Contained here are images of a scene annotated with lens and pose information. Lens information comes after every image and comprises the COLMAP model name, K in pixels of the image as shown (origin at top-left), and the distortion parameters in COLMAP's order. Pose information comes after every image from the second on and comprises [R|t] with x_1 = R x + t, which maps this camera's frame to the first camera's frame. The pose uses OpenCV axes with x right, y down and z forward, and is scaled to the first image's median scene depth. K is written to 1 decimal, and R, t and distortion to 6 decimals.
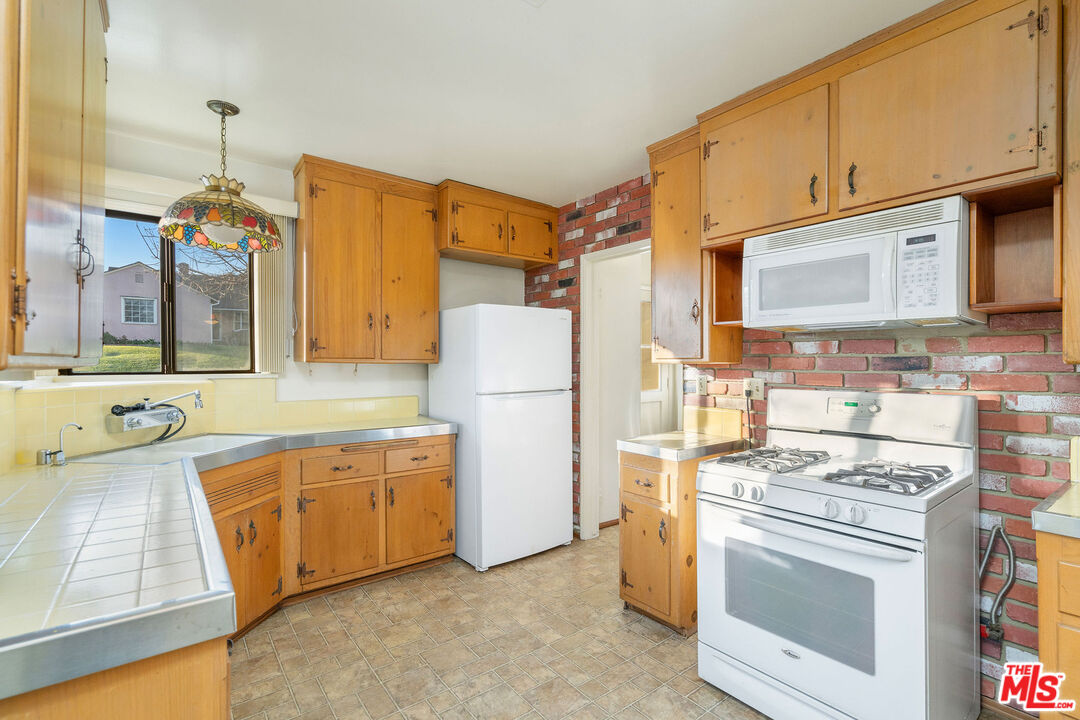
lens RADIAL K [[497.6, 0, 545.3], [0, 497.6, 362.7], [0, 0, 1]] dist [-0.007263, 0.000163]
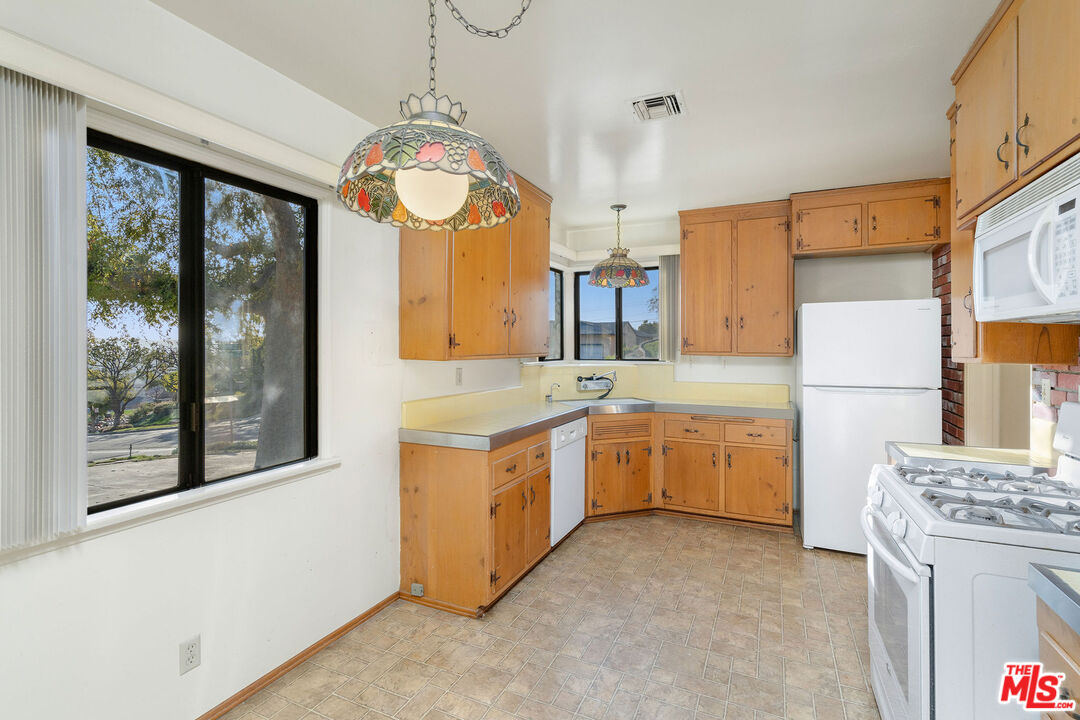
lens RADIAL K [[505.6, 0, 536.8], [0, 505.6, 341.8], [0, 0, 1]] dist [-0.020001, -0.000135]
pose [[0.445520, -0.008658, -0.895230, 0.674677], [-0.003444, 0.999929, -0.011385, -0.021536], [0.895265, 0.008155, 0.445458, -0.027347]]
